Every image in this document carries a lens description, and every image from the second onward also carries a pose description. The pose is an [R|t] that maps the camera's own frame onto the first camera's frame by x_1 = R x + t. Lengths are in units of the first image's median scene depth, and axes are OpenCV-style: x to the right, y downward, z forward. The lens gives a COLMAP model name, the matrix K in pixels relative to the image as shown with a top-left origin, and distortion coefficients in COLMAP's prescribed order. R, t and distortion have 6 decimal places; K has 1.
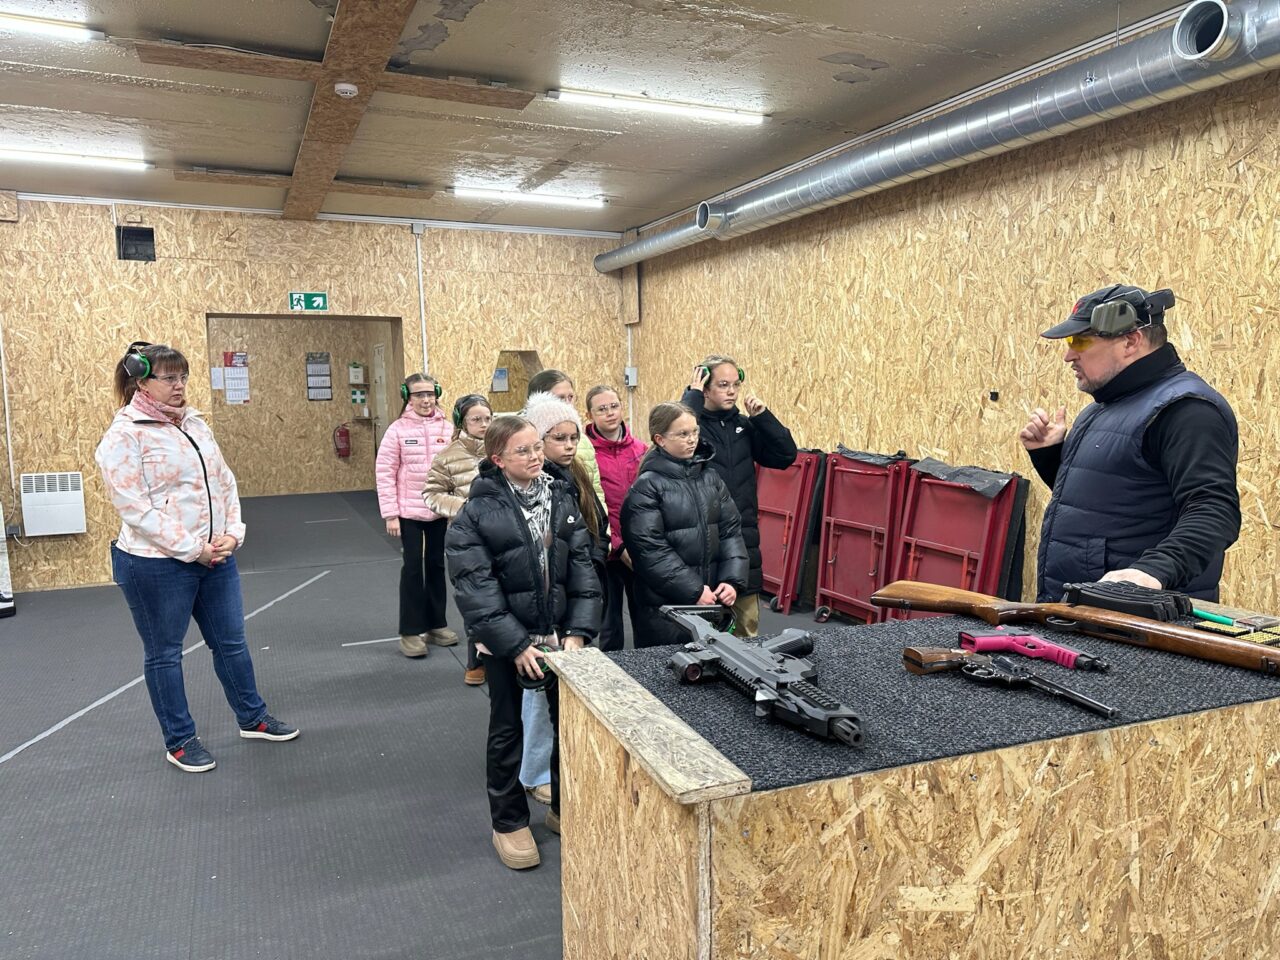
lens RADIAL K [[867.3, 0, 667.5], [0, 867.3, 485.0], [0, 0, 1]] dist [-0.015320, -0.006190]
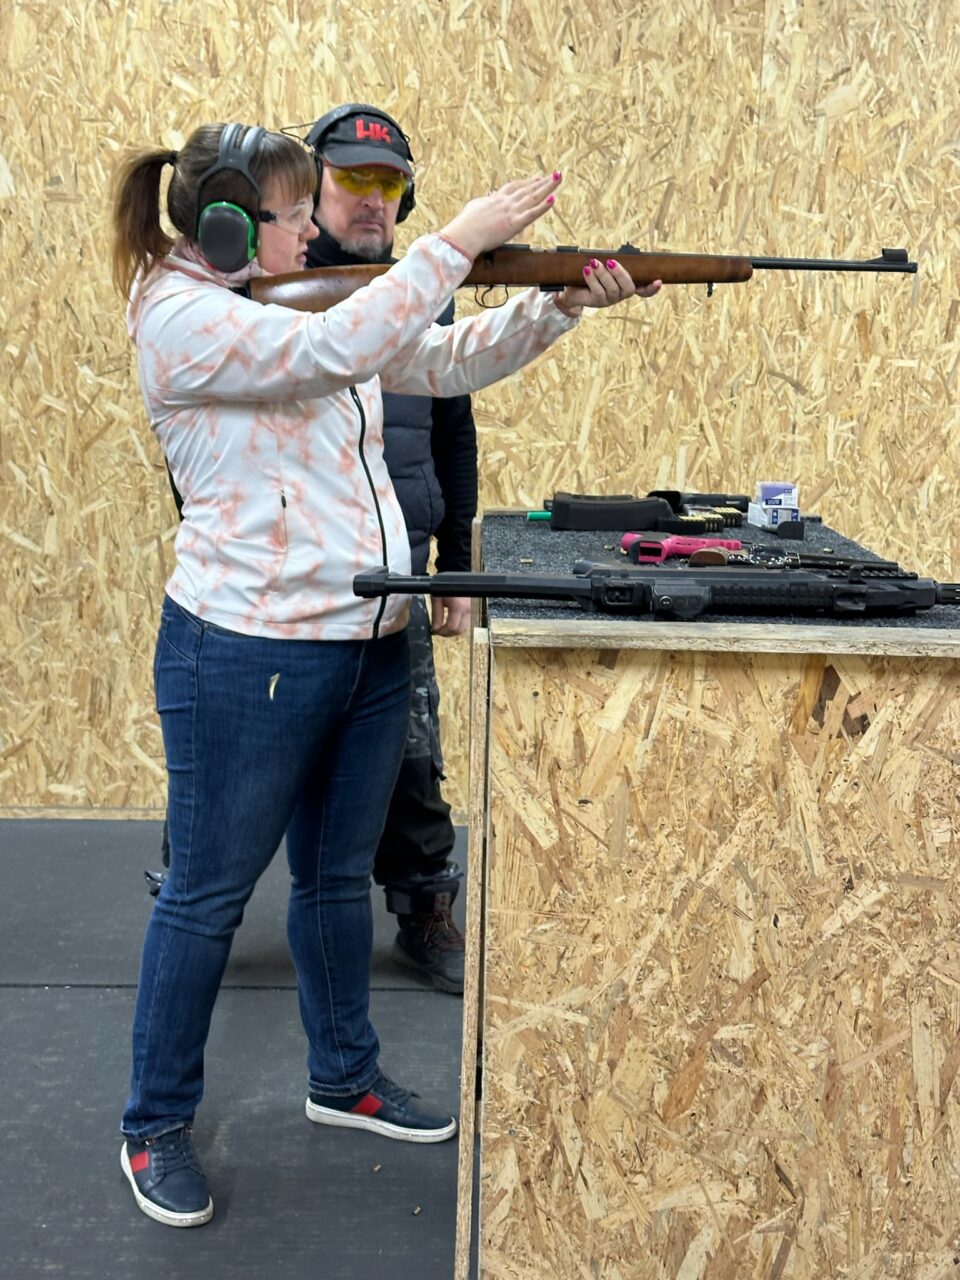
lens RADIAL K [[1796.2, 0, 459.5], [0, 1796.2, 653.9], [0, 0, 1]] dist [0.133174, 0.000000]
pose [[0.405502, -0.142410, 0.902933, -0.430663], [0.064182, 0.989787, 0.127284, 0.021519], [-0.911838, 0.006338, 0.410501, 0.127835]]
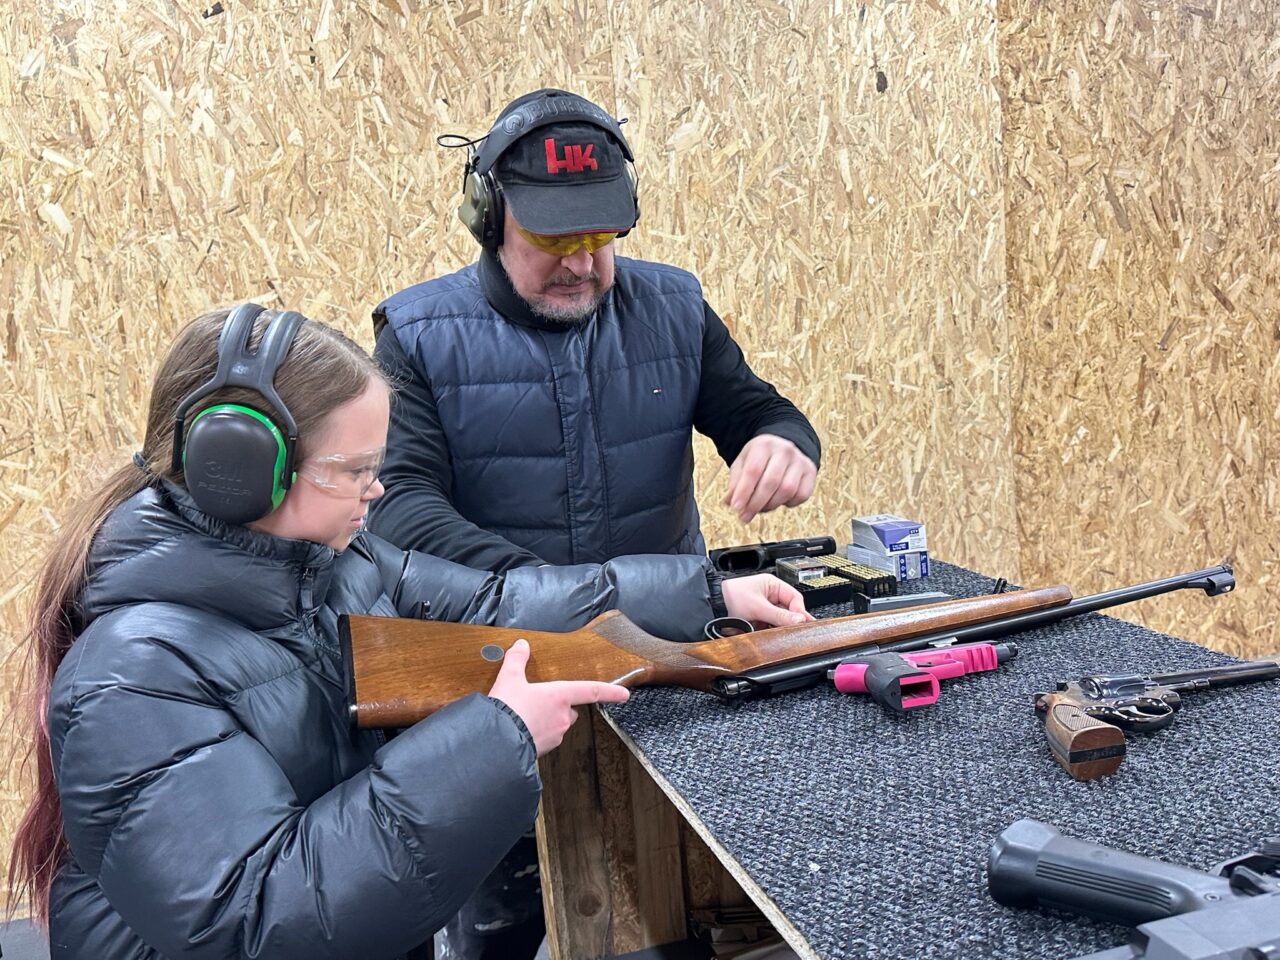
lens RADIAL K [[1160.1, 0, 628.1], [0, 1160.1, 479.5], [0, 0, 1]] dist [0.014379, 0.000000]
pose [[0.141229, -0.129311, 0.981495, -0.106553], [0.182454, 0.977849, 0.102577, -0.011929], [-0.973018, 0.164591, 0.161694, 0.321344]]
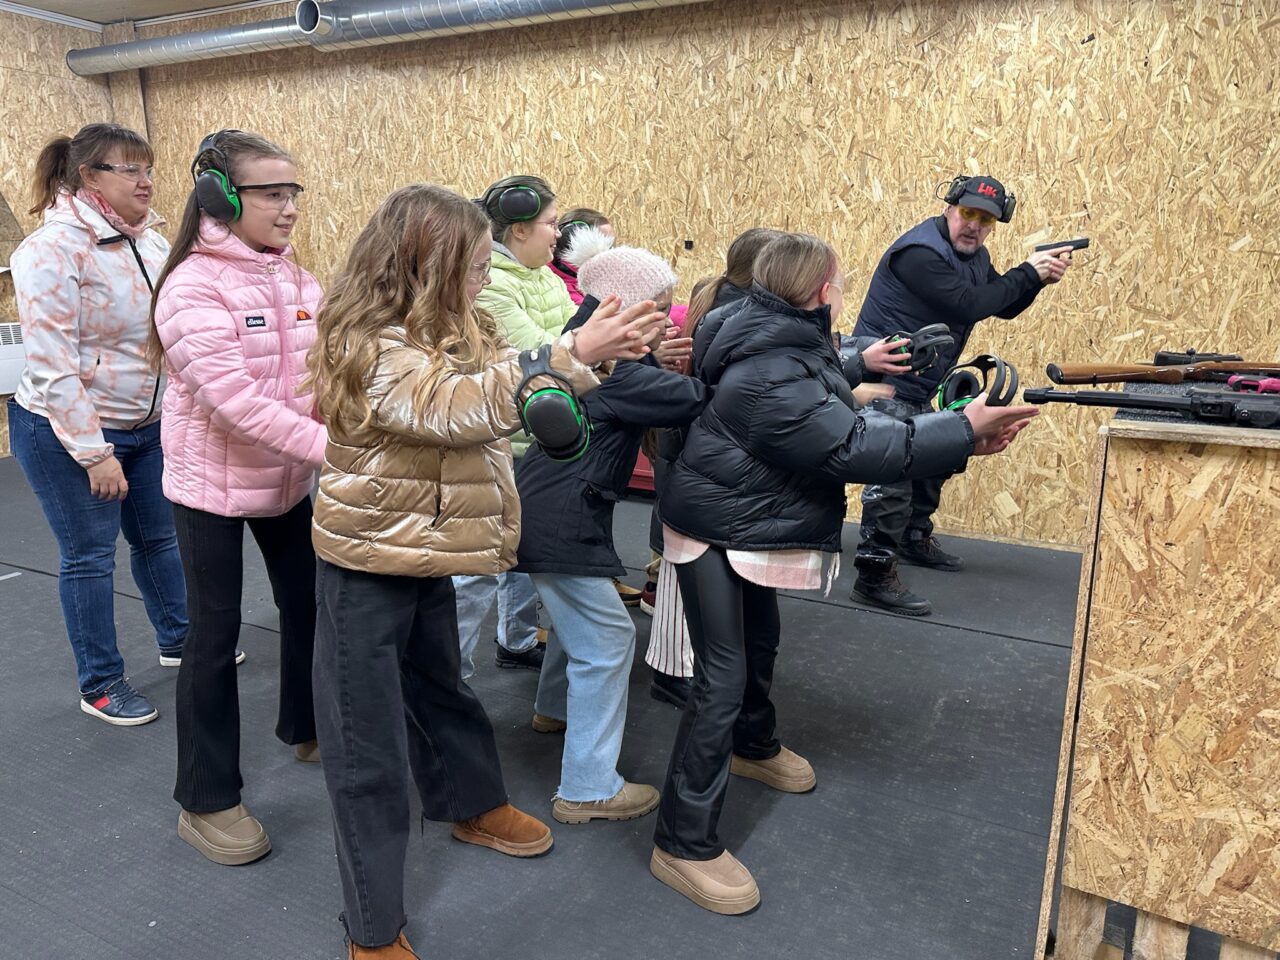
lens RADIAL K [[891.0, 0, 651.3], [0, 891.0, 473.5], [0, 0, 1]] dist [0.038855, -0.038503]
pose [[0.797384, -0.116709, 0.592079, -0.370544], [0.049365, 0.990447, 0.128751, 0.037603], [-0.601449, -0.073437, 0.795529, 0.134713]]
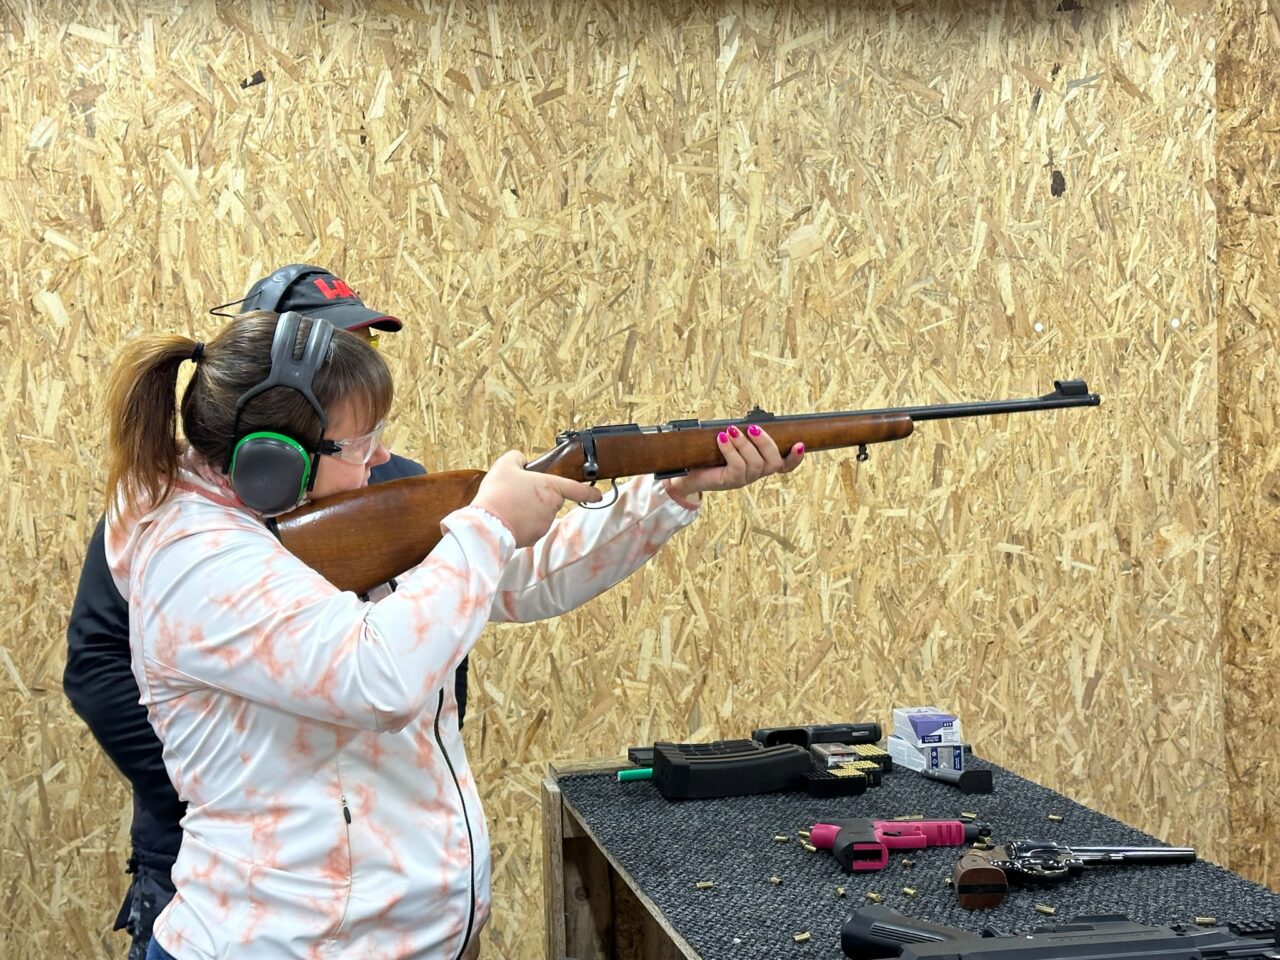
lens RADIAL K [[1796.2, 0, 637.6], [0, 1796.2, 501.4], [0, 0, 1]] dist [0.133174, 0.000000]
pose [[0.214099, -0.029244, 0.976374, -0.301307], [0.122276, 0.992492, 0.002914, -0.024232], [-0.969129, 0.118763, 0.216067, 0.260827]]
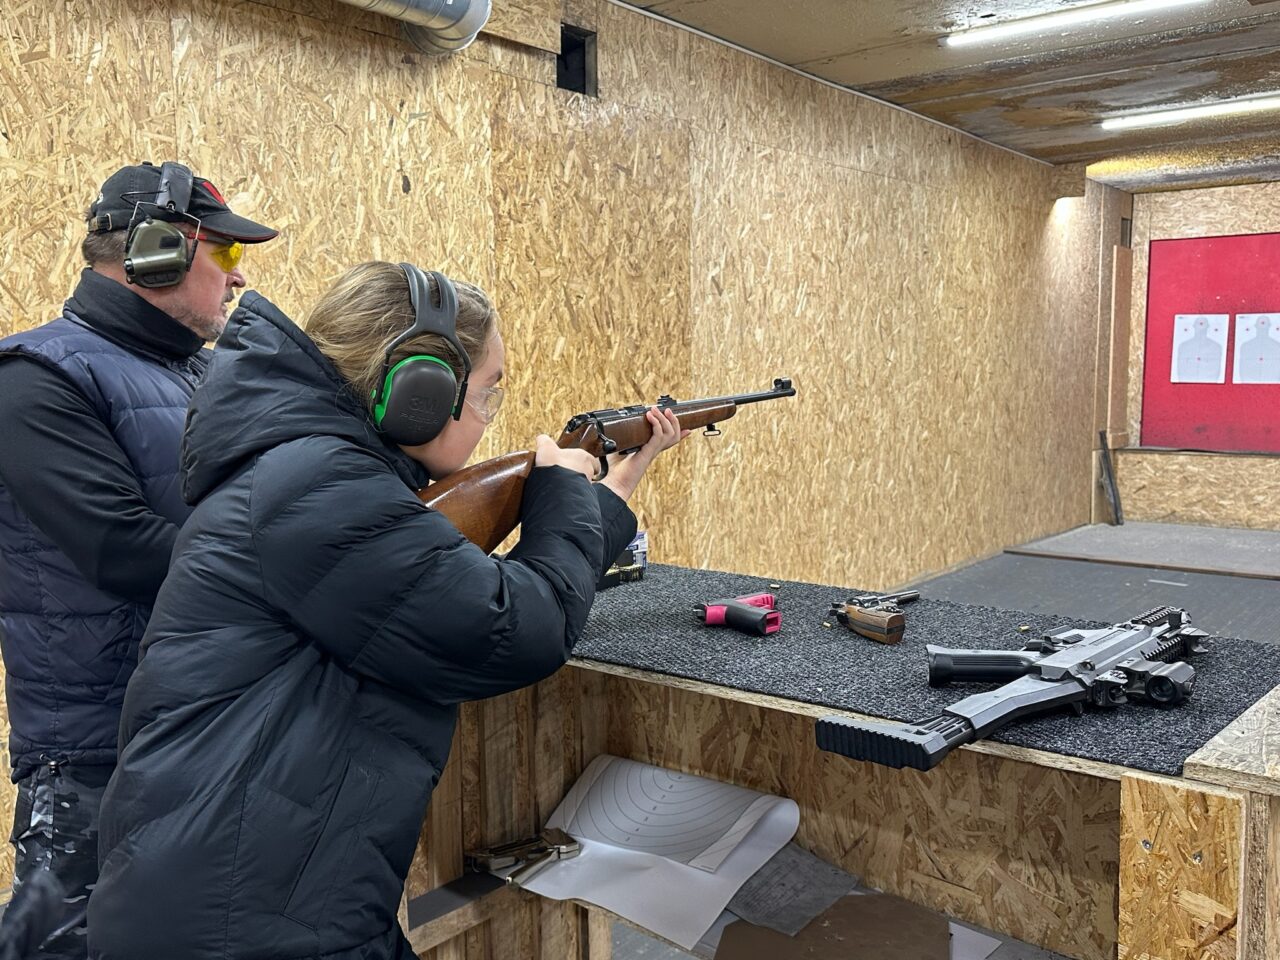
lens RADIAL K [[1160.1, 0, 633.8], [0, 1160.1, 484.8], [0, 0, 1]] dist [0.014379, 0.000000]
pose [[-0.420479, -0.069805, 0.904613, -0.190432], [0.112882, 0.985264, 0.128498, -0.030593], [-0.900253, 0.156146, -0.406403, 0.496122]]
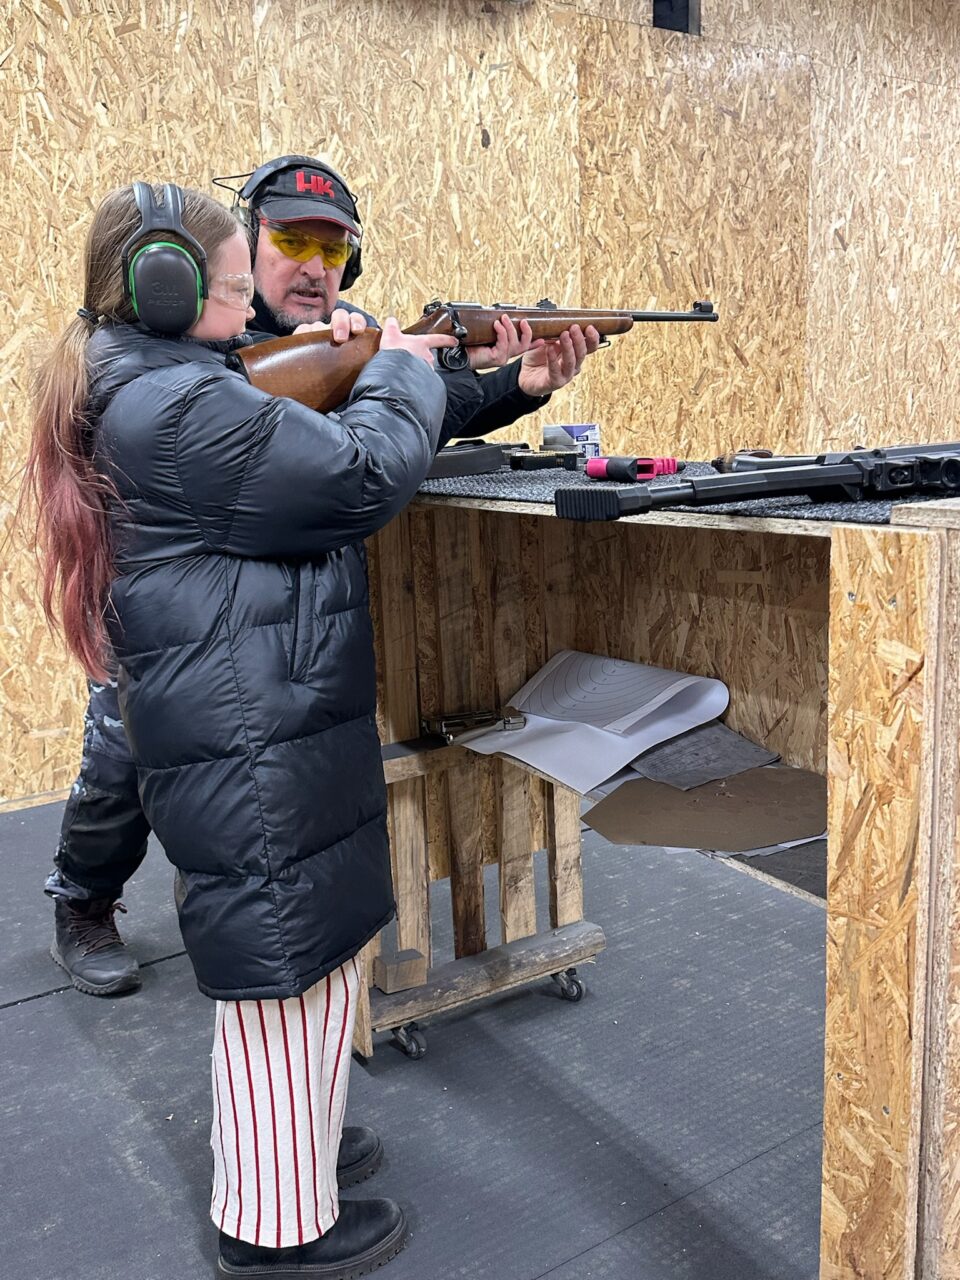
lens RADIAL K [[1160.1, 0, 474.9], [0, 1160.1, 635.0], [0, 0, 1]] dist [0.014379, 0.000000]
pose [[-0.135004, -0.177668, 0.974786, -0.240651], [0.139902, 0.970519, 0.196266, 0.038166], [-0.980919, 0.162871, -0.106168, 0.412664]]
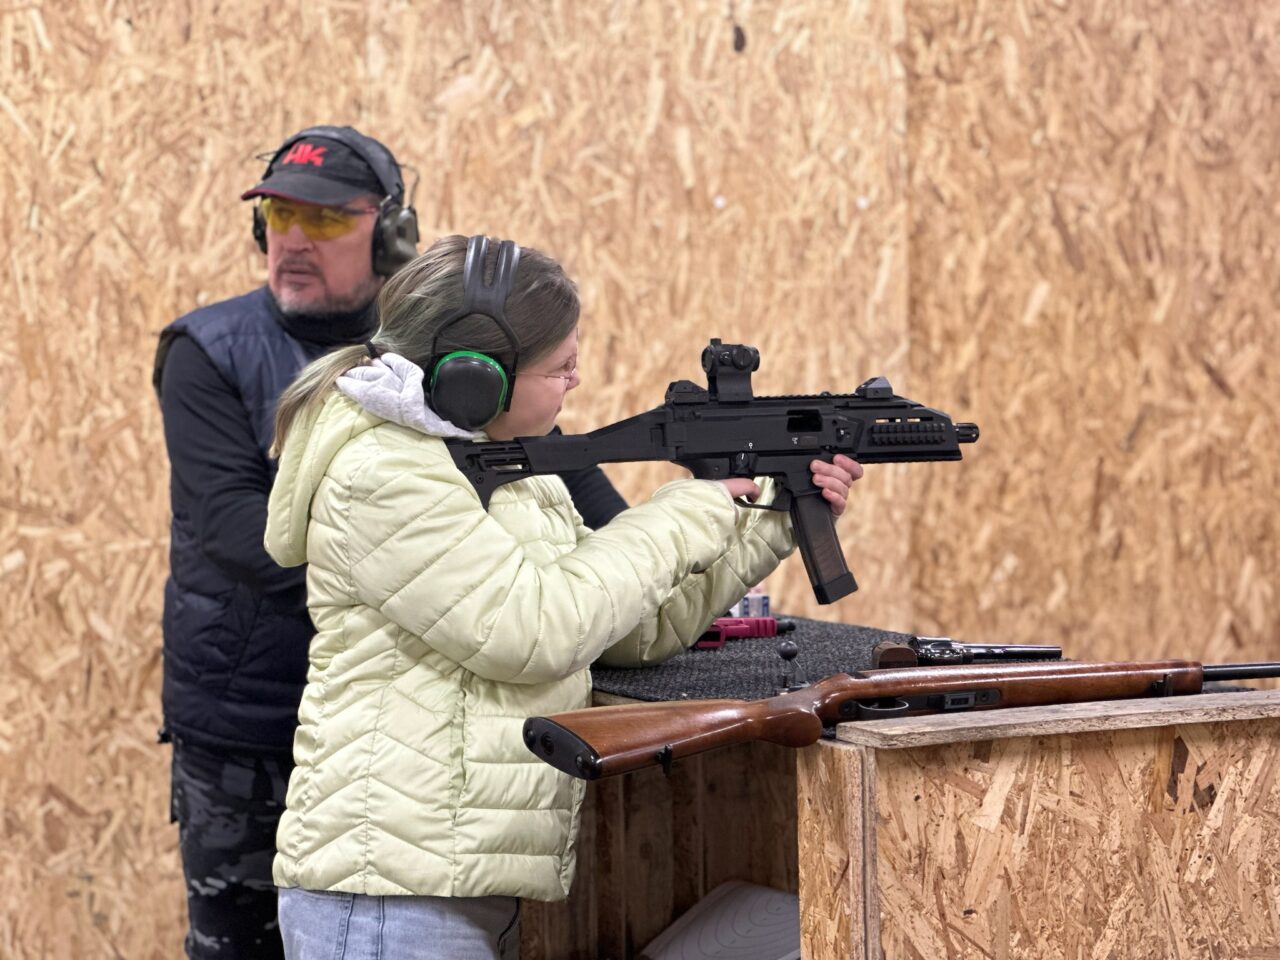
lens RADIAL K [[2823.3, 0, 630.2], [0, 2823.3, 453.8], [0, 0, 1]] dist [0.219475, 0.000000]
pose [[-0.042070, -0.024868, 0.998805, -0.658202], [0.117938, 0.992577, 0.029681, -0.014691], [-0.992129, 0.119046, -0.038825, 0.367246]]
